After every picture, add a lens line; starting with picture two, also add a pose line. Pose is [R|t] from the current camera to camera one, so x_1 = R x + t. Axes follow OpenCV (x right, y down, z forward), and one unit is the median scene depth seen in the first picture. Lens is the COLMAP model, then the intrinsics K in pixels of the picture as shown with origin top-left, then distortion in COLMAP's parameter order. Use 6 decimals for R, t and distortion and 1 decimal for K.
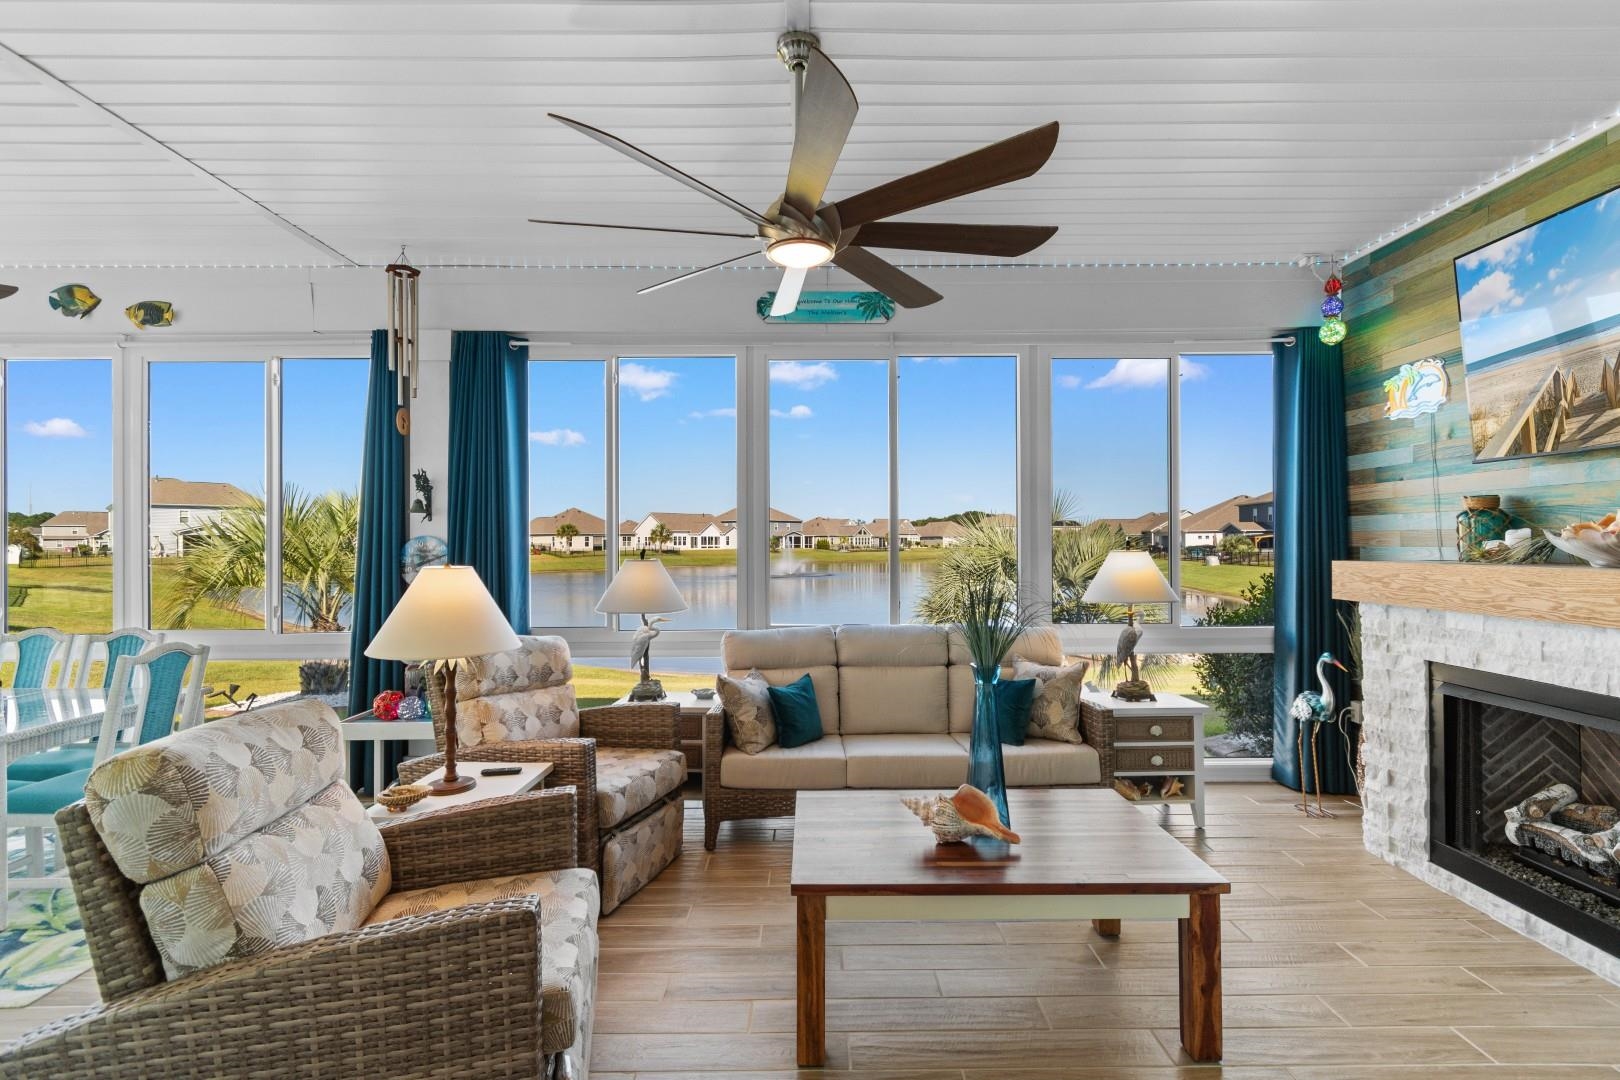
lens RADIAL K [[709.8, 0, 818.3], [0, 709.8, 526.5], [0, 0, 1]] dist [0.005219, -0.002294]
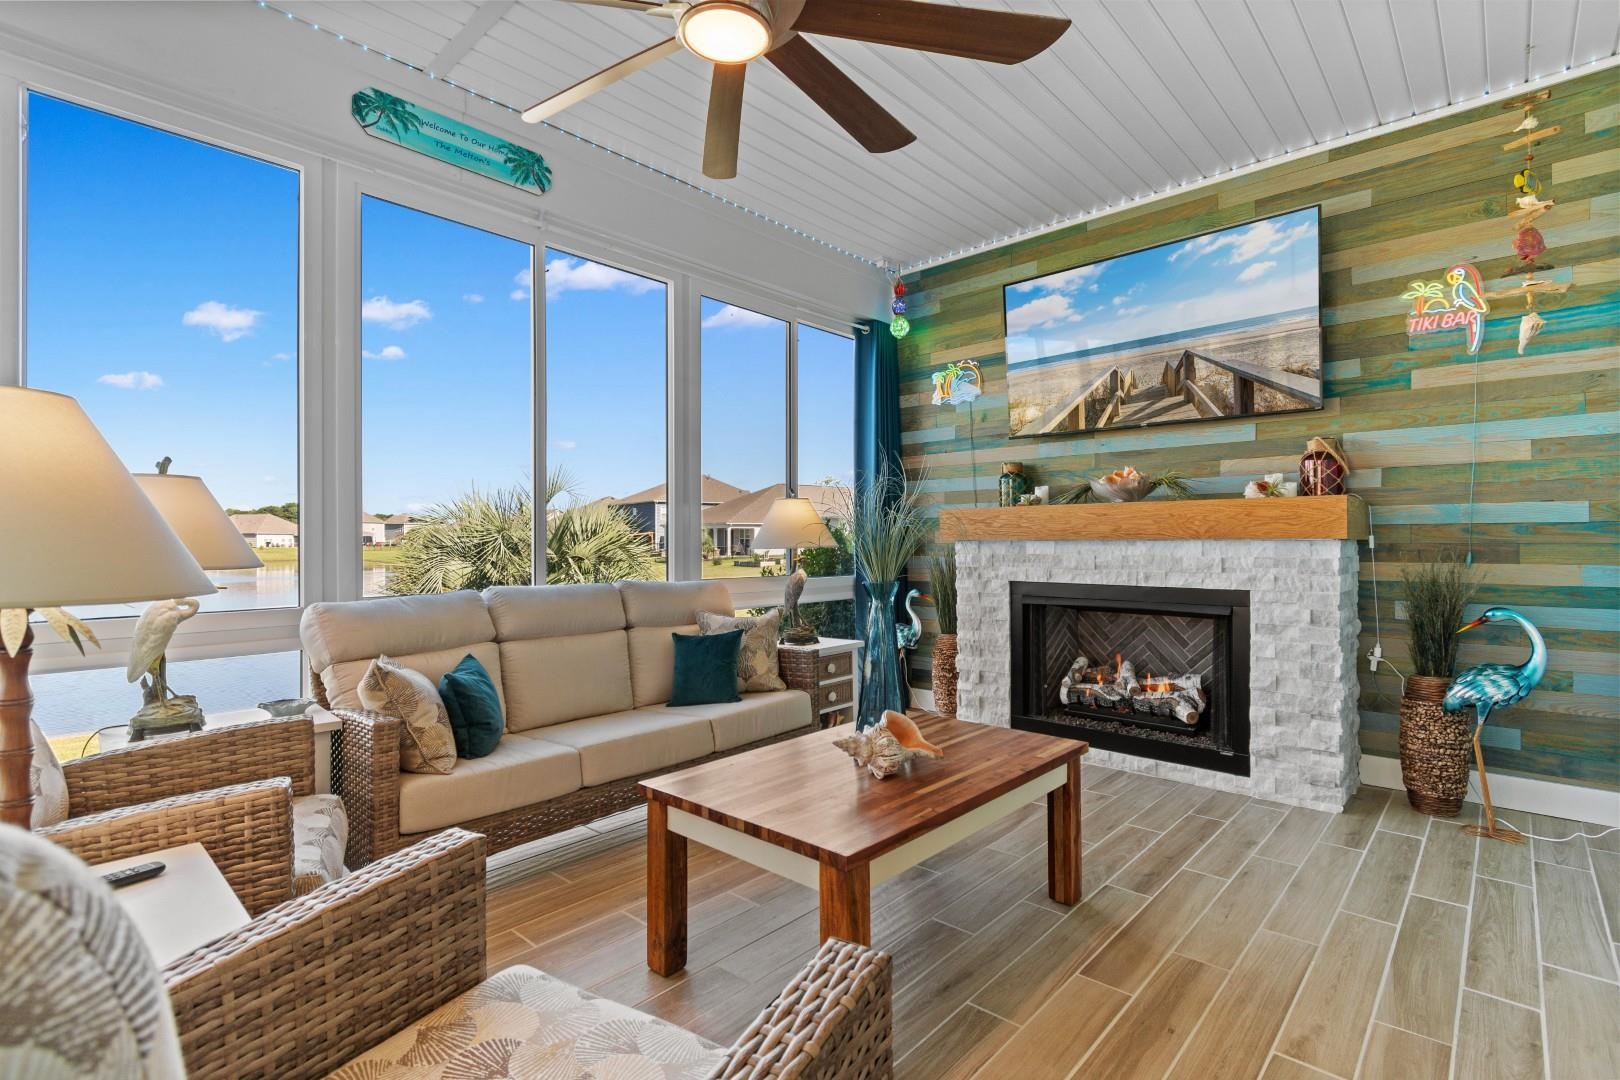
lens RADIAL K [[755.3, 0, 815.4], [0, 755.3, 529.5], [0, 0, 1]] dist [-0.002342, -0.002211]
pose [[0.679252, 0.014330, 0.733765, -0.339505], [-0.017019, 0.999848, -0.003772, 0.083704], [-0.733708, -0.009926, 0.679393, 0.253567]]
